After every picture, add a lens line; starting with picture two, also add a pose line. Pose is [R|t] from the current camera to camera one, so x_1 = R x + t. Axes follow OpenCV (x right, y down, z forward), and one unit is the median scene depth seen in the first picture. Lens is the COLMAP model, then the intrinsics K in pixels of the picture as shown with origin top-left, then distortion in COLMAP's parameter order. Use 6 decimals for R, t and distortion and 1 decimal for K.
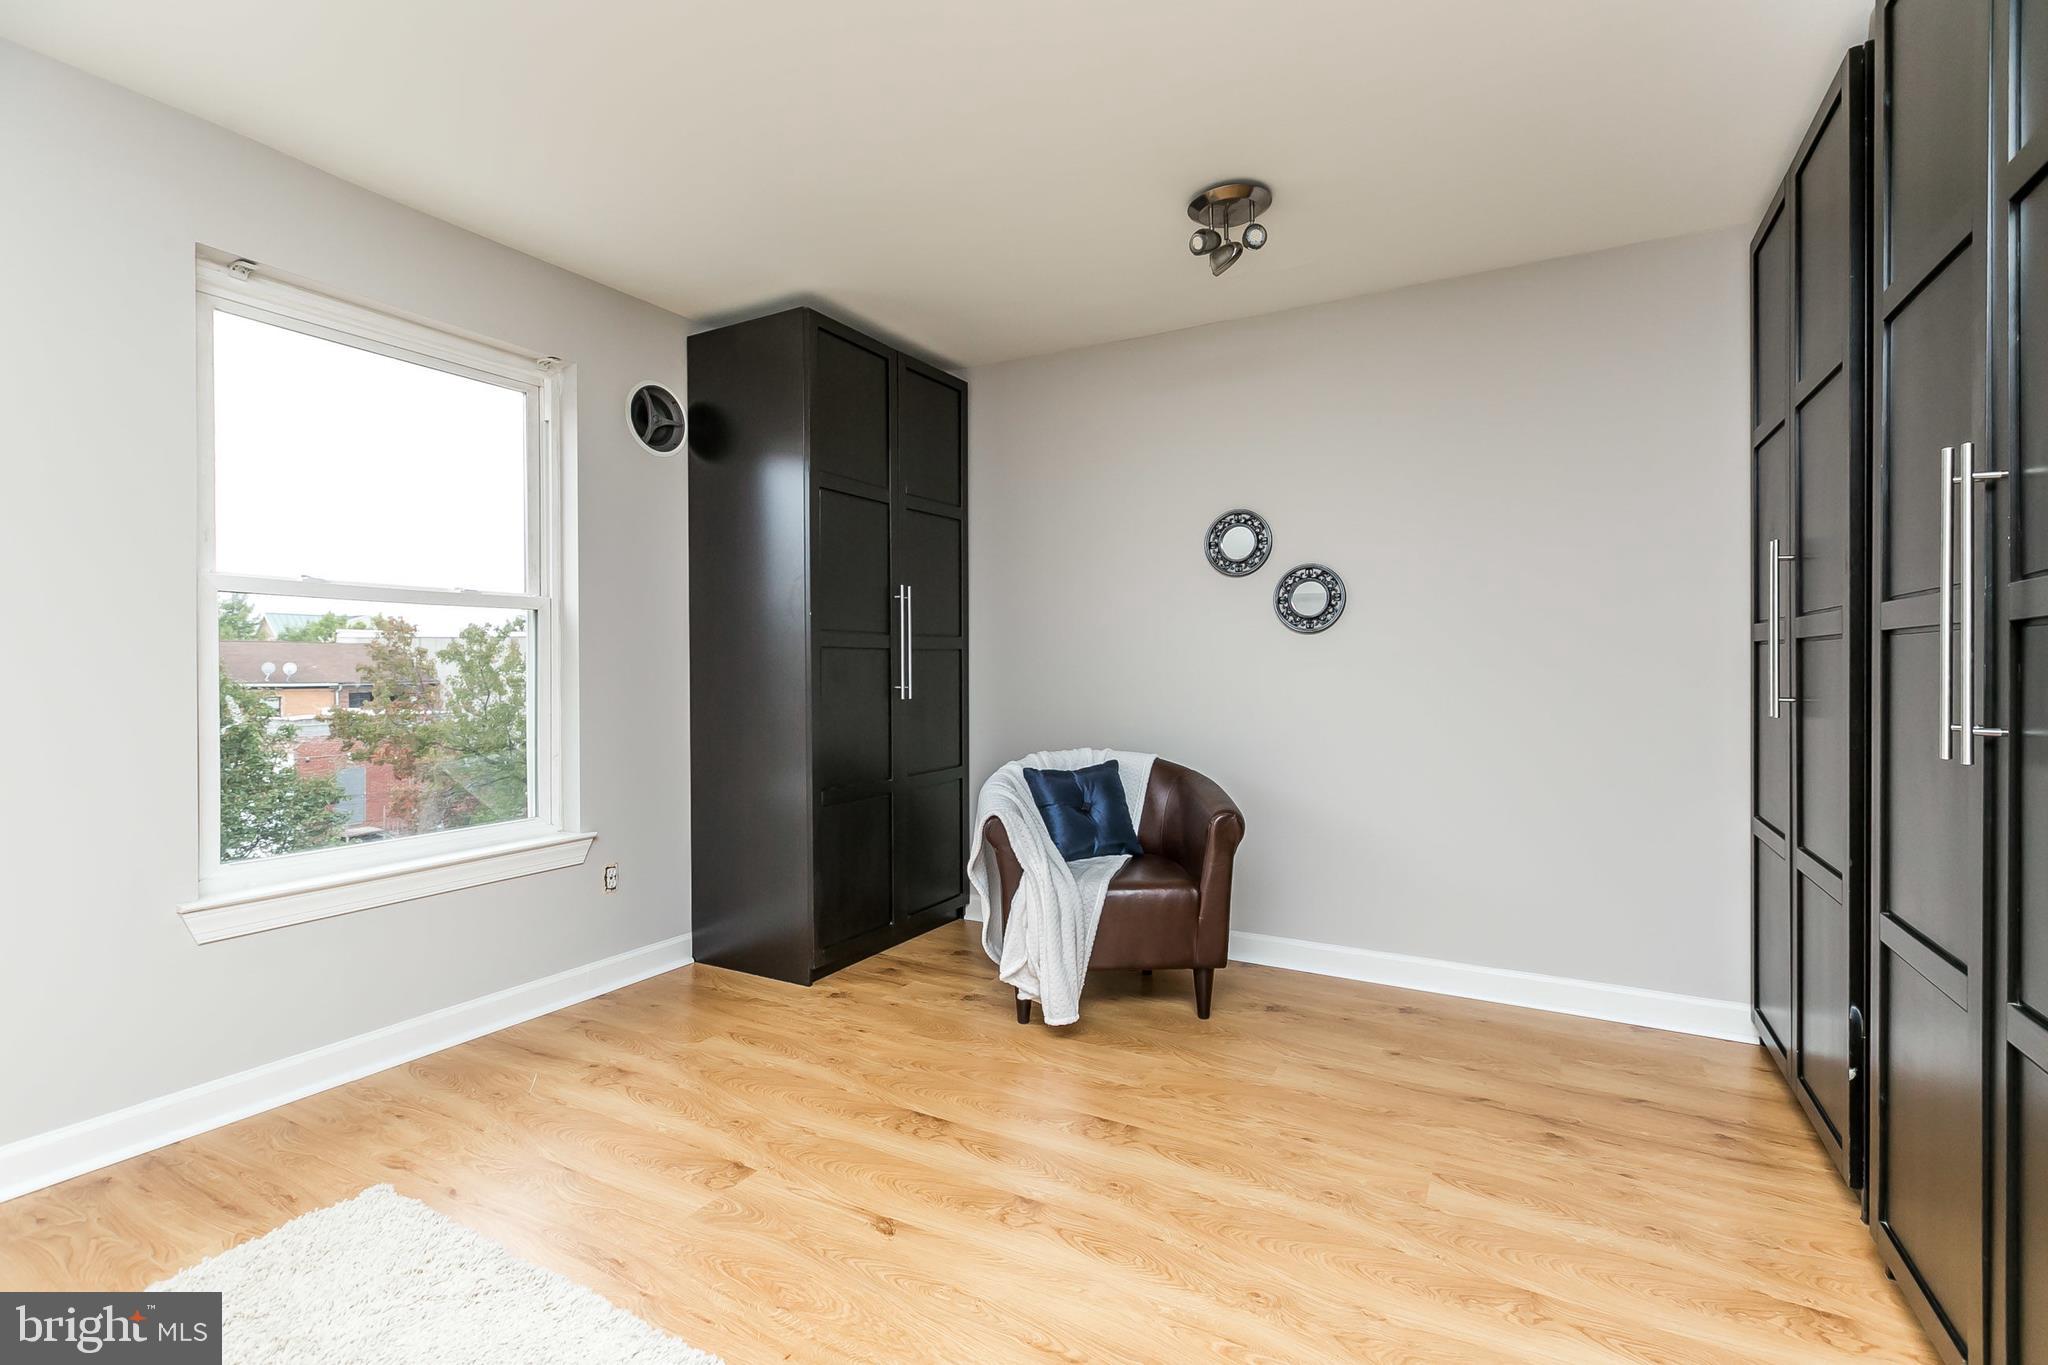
lens RADIAL K [[945.6, 0, 1023.5], [0, 945.6, 672.5], [0, 0, 1]] dist [0.007306, -0.003417]
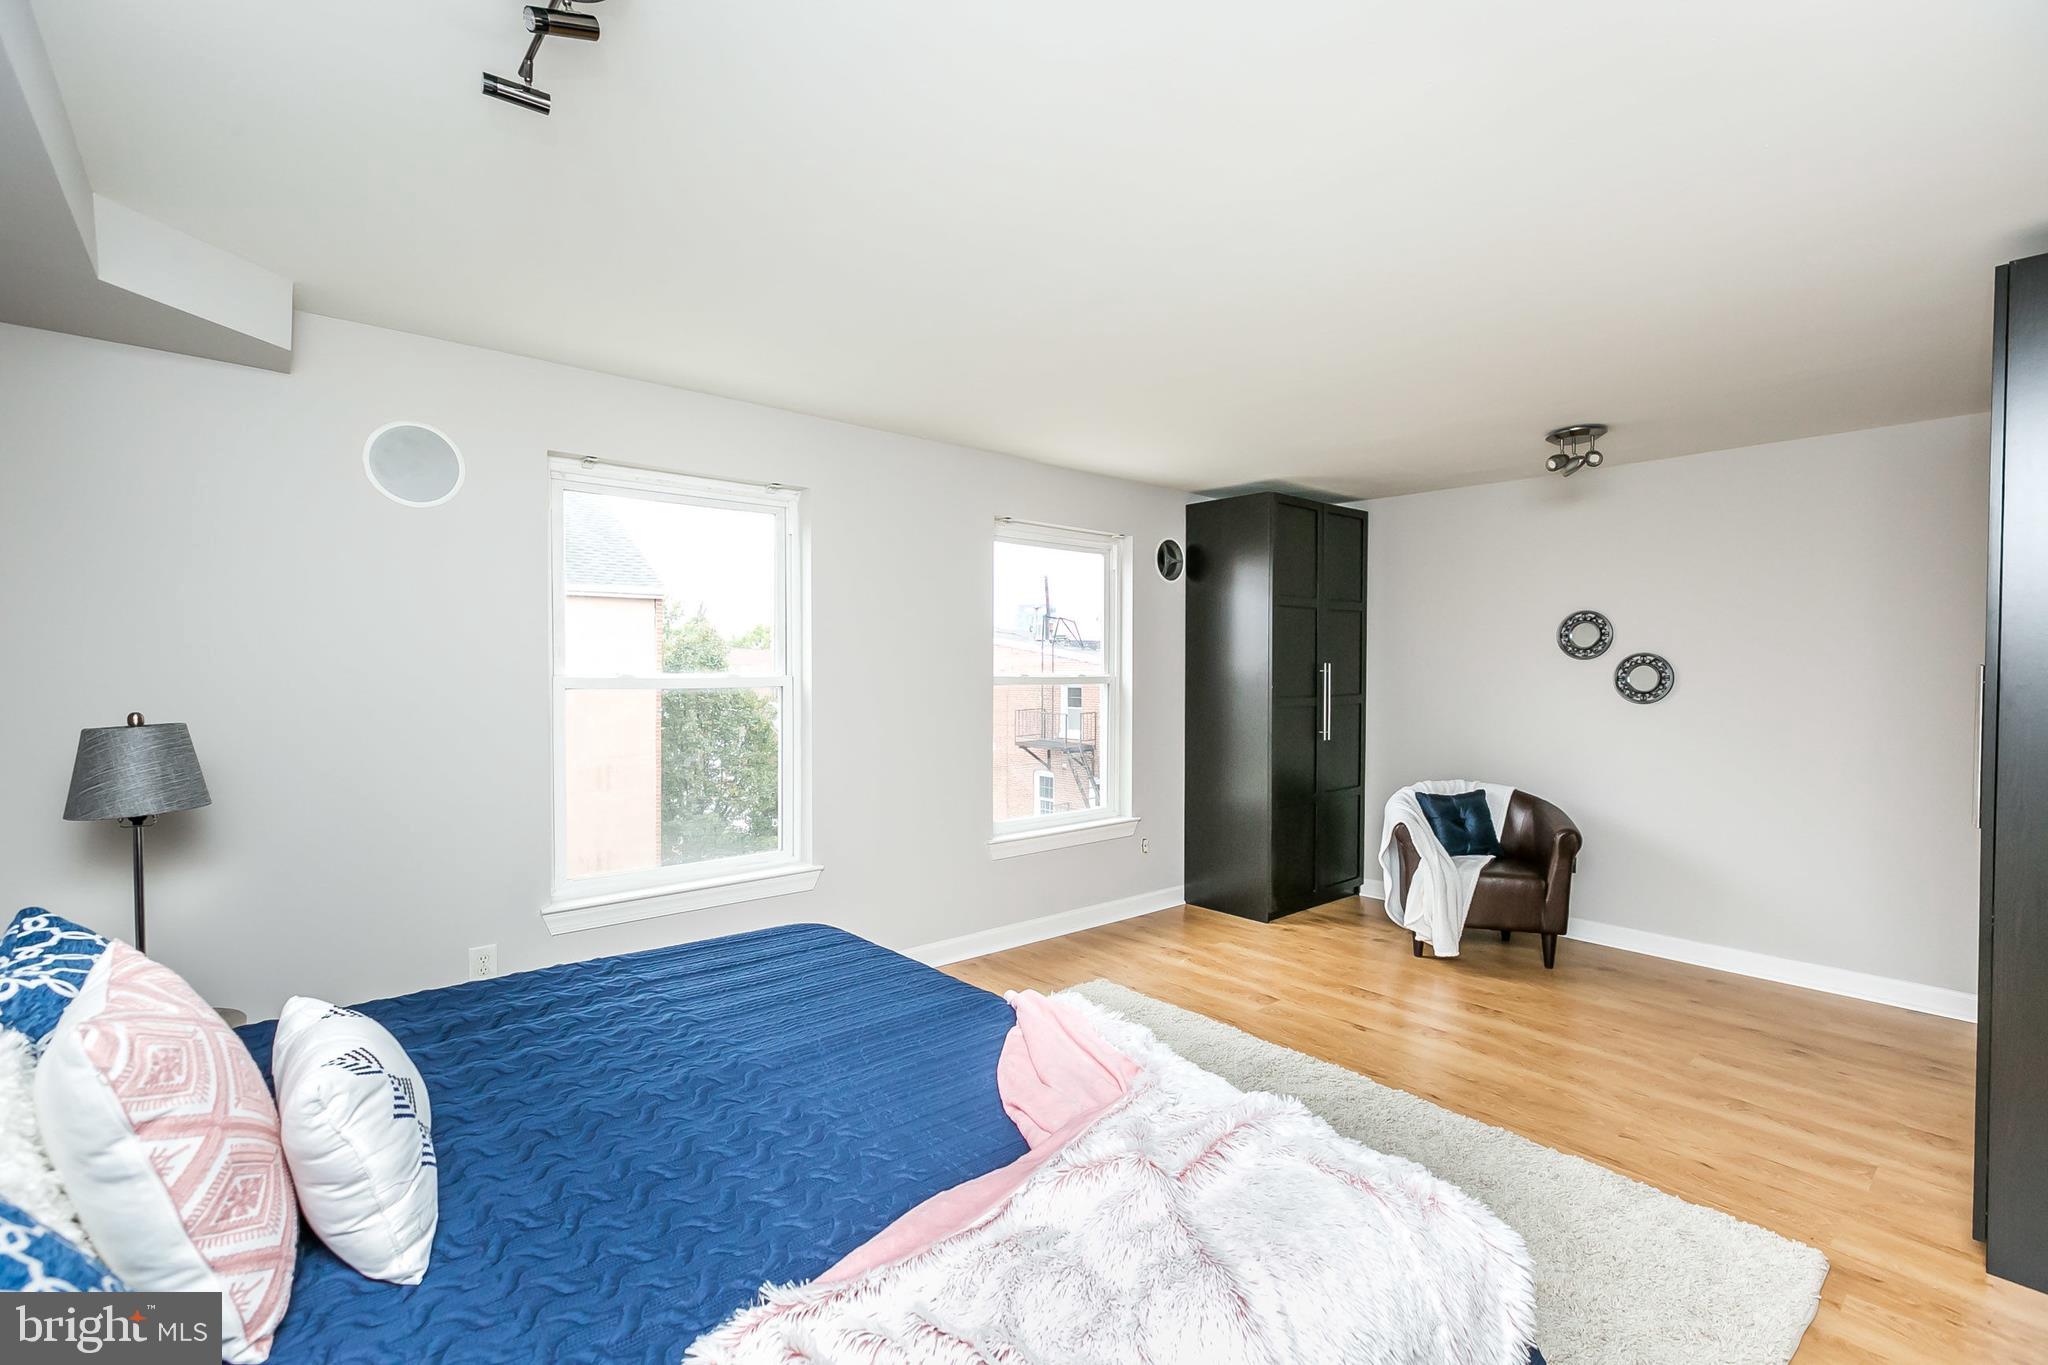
lens RADIAL K [[945.6, 0, 1028.0], [0, 945.6, 681.0], [0, 0, 1]] dist [0.007306, -0.003417]
pose [[0.946084, 0.016385, -0.323506, -0.100417], [-0.014249, 0.999858, 0.008971, -0.080472], [0.323607, -0.003878, 0.946184, -0.621214]]
